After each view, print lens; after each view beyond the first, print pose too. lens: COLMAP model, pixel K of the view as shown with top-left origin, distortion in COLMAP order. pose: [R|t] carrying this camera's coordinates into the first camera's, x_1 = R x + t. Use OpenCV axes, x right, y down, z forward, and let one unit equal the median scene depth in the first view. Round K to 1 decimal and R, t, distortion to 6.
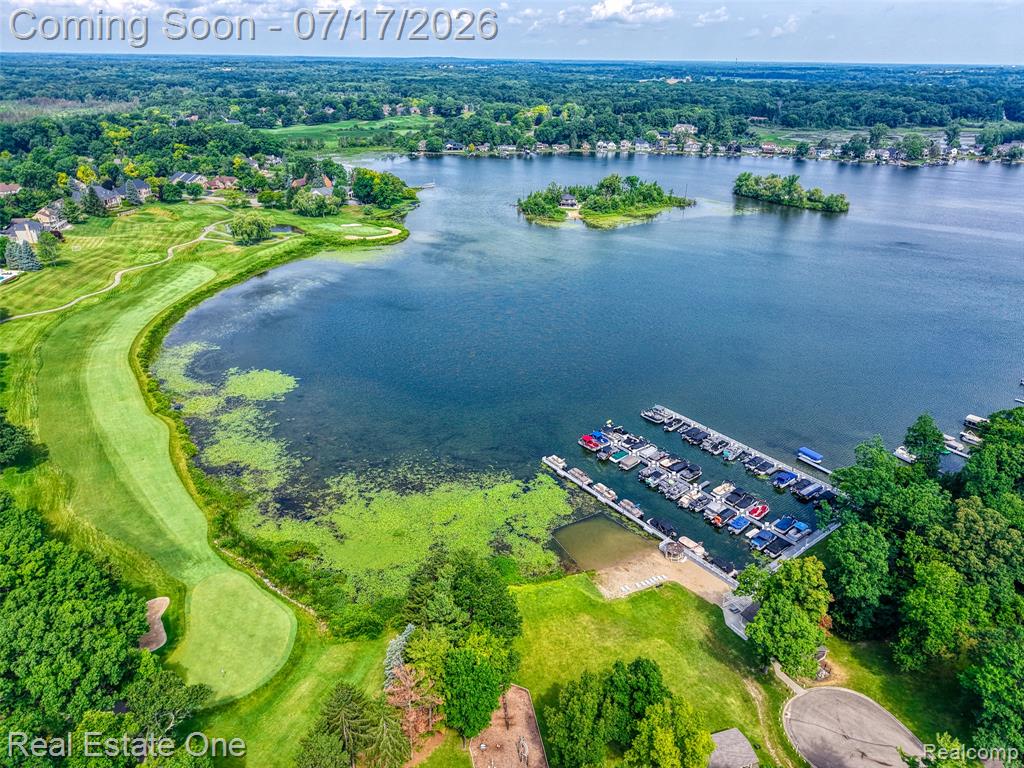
lens RADIAL K [[718.1, 0, 519.2], [0, 718.1, 382.7], [0, 0, 1]] dist [0.021363, -0.021819]
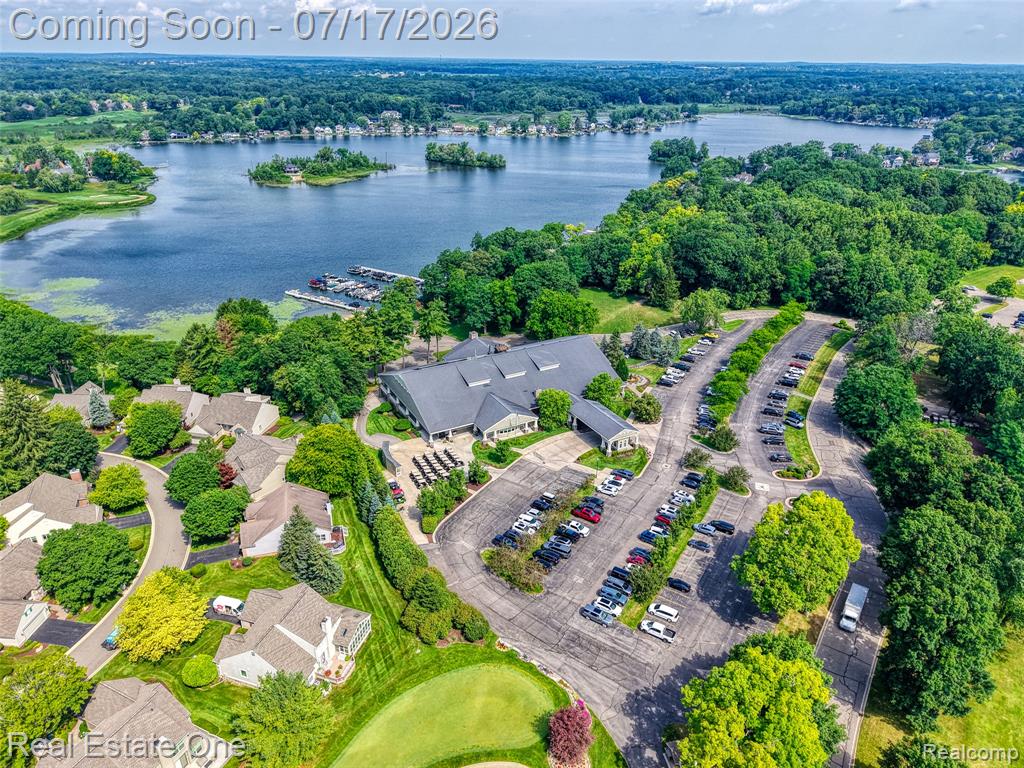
lens RADIAL K [[718.1, 0, 548.8], [0, 718.1, 374.6], [0, 0, 1]] dist [0.021363, -0.021819]
pose [[0.926537, -0.152382, 0.343960, -0.001605], [0.154121, 0.987797, 0.022456, 0.092164], [-0.343184, 0.032206, 0.938716, -0.206931]]
